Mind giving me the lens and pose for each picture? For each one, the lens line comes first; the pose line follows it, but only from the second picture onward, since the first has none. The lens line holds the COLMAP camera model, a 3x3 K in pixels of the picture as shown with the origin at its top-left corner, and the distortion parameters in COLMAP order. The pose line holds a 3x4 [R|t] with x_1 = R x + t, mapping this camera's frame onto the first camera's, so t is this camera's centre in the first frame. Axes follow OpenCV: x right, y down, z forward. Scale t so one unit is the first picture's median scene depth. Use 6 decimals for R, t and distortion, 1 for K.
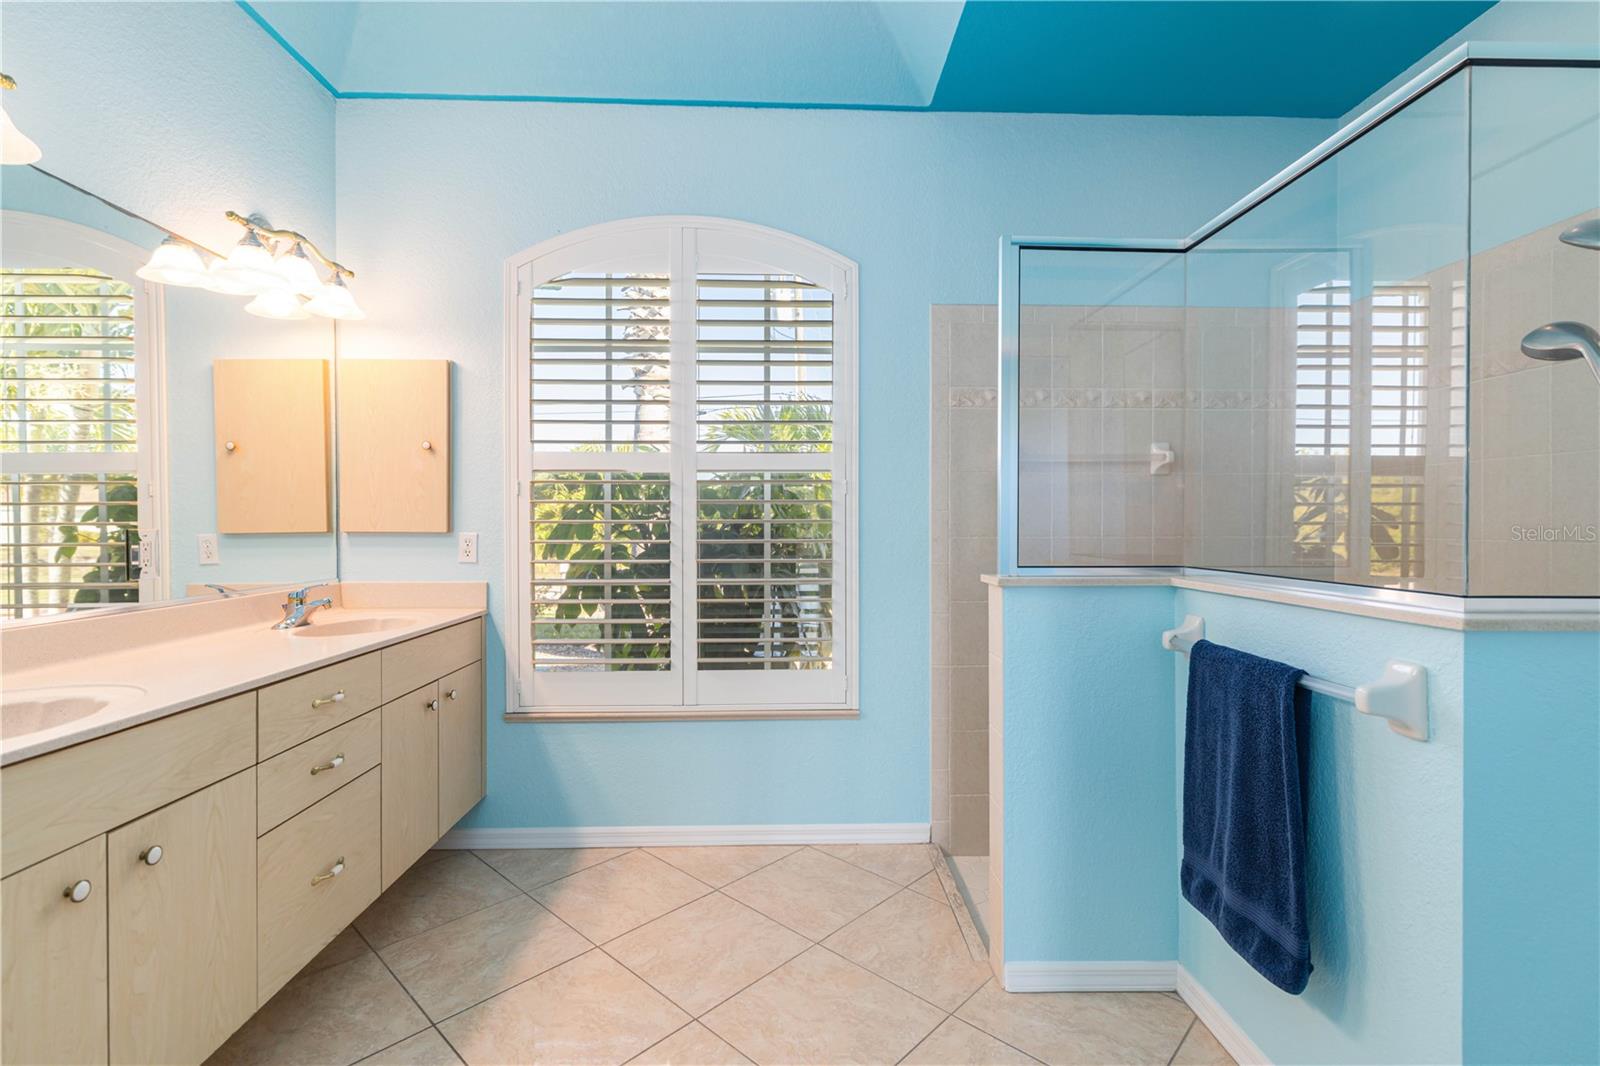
lens RADIAL K [[710.1, 0, 795.7], [0, 710.1, 525.4], [0, 0, 1]] dist [0.000498, -0.000460]
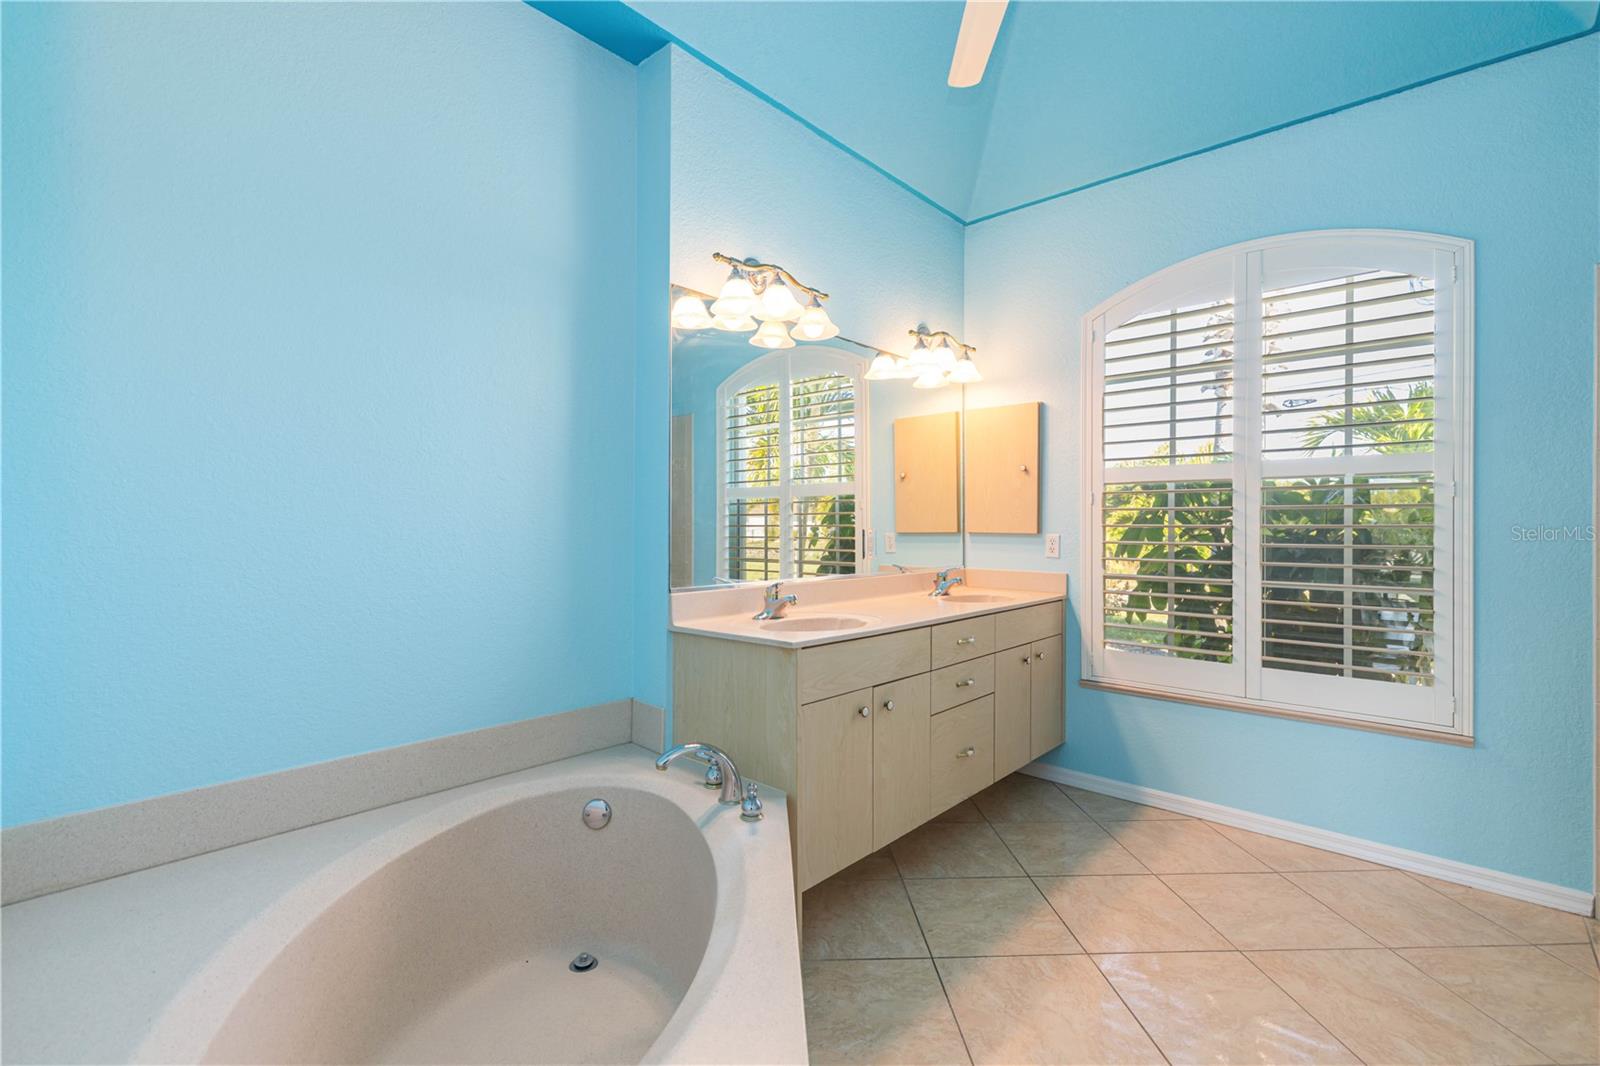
lens RADIAL K [[710.1, 0, 795.7], [0, 710.1, 525.4], [0, 0, 1]] dist [0.000498, -0.000460]
pose [[0.714406, 0.004492, -0.699717, 0.105733], [-0.007091, 0.999975, -0.000820, -0.001238], [0.699696, 0.005547, 0.714419, -0.244717]]
